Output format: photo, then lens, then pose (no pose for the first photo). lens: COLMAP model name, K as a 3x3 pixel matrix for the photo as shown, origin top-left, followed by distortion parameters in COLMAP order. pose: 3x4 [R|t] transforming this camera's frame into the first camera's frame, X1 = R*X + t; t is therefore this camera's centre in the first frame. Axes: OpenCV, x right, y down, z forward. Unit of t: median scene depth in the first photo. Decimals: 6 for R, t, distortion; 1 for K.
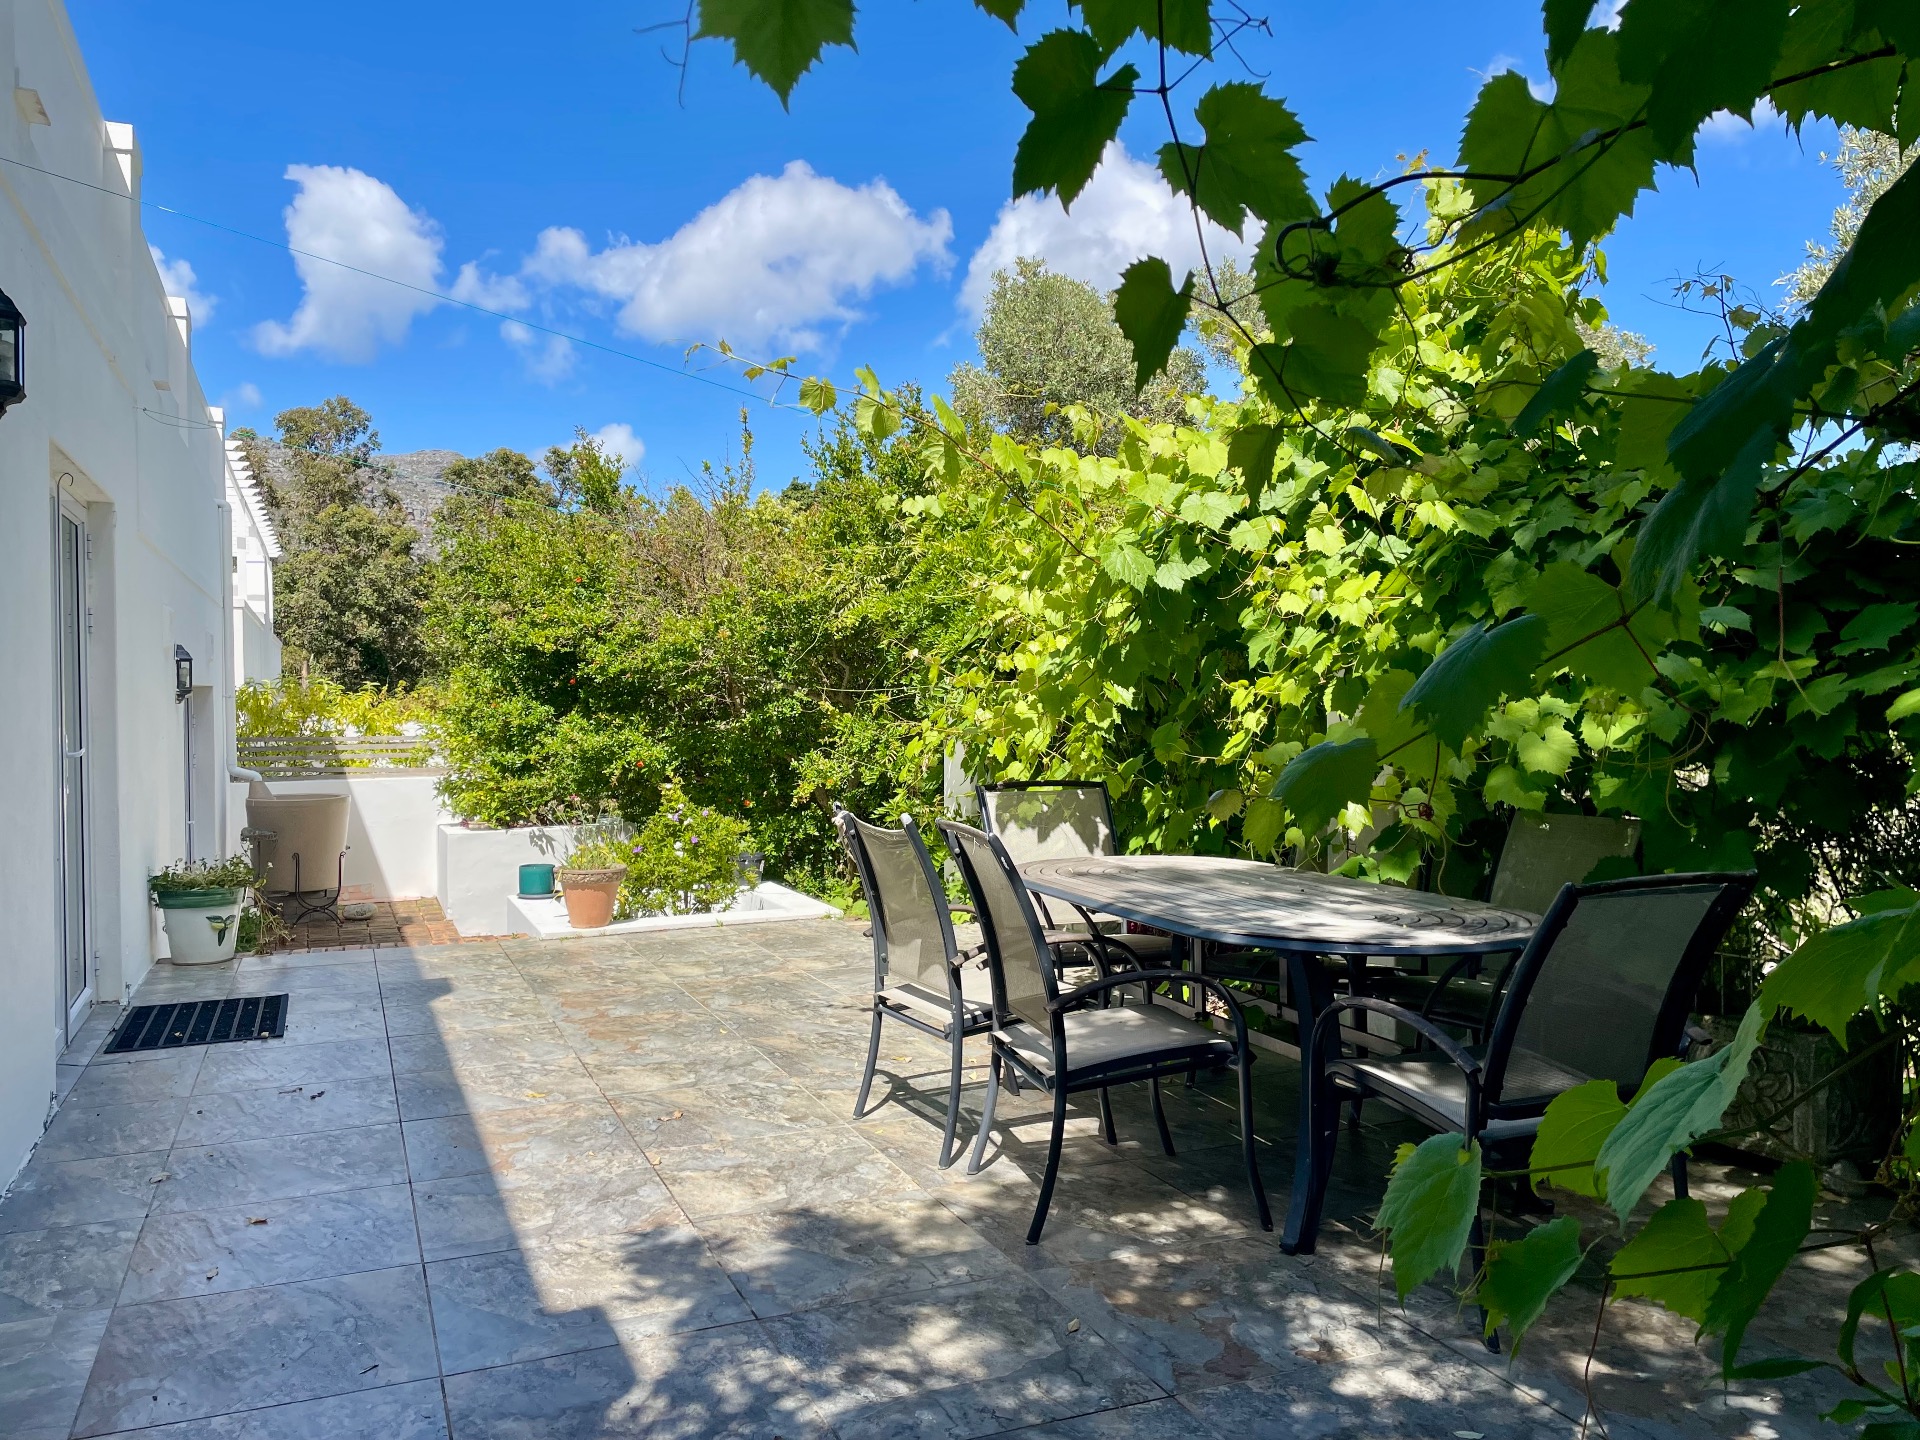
lens RADIAL K [[1449.2, 0, 963.8], [0, 1449.2, 704.1], [0, 0, 1]] dist [0.106592, -0.143836]
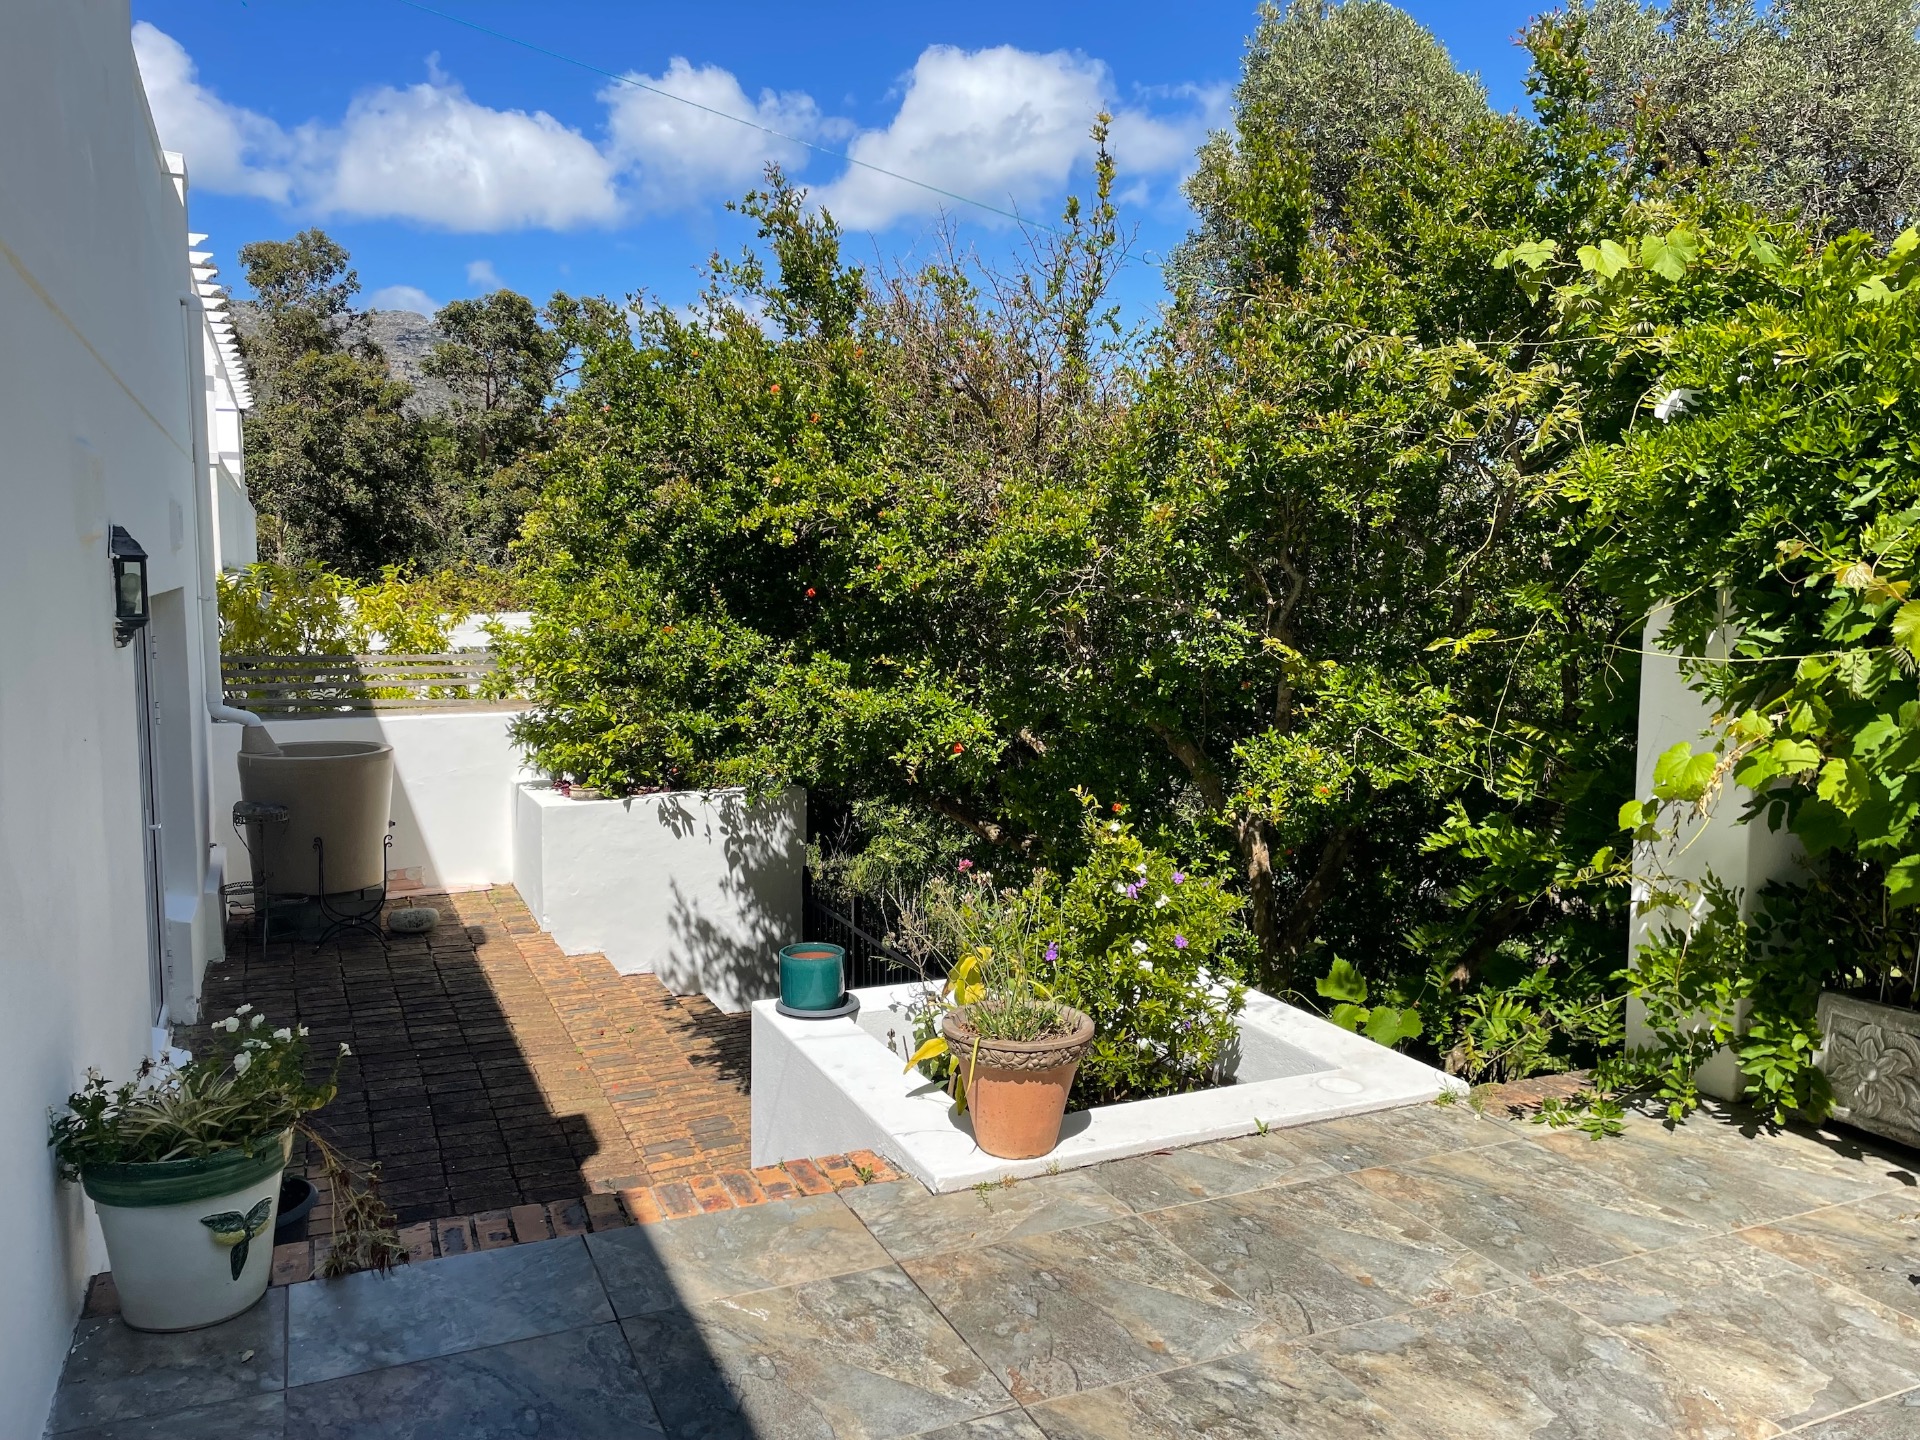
lens RADIAL K [[1449.2, 0, 963.8], [0, 1449.2, 704.1], [0, 0, 1]] dist [0.106592, -0.143836]
pose [[0.999687, 0.015623, 0.019522, -0.163645], [-0.017159, 0.996549, 0.081209, -0.015382], [-0.018185, -0.081519, 0.996506, 0.315095]]
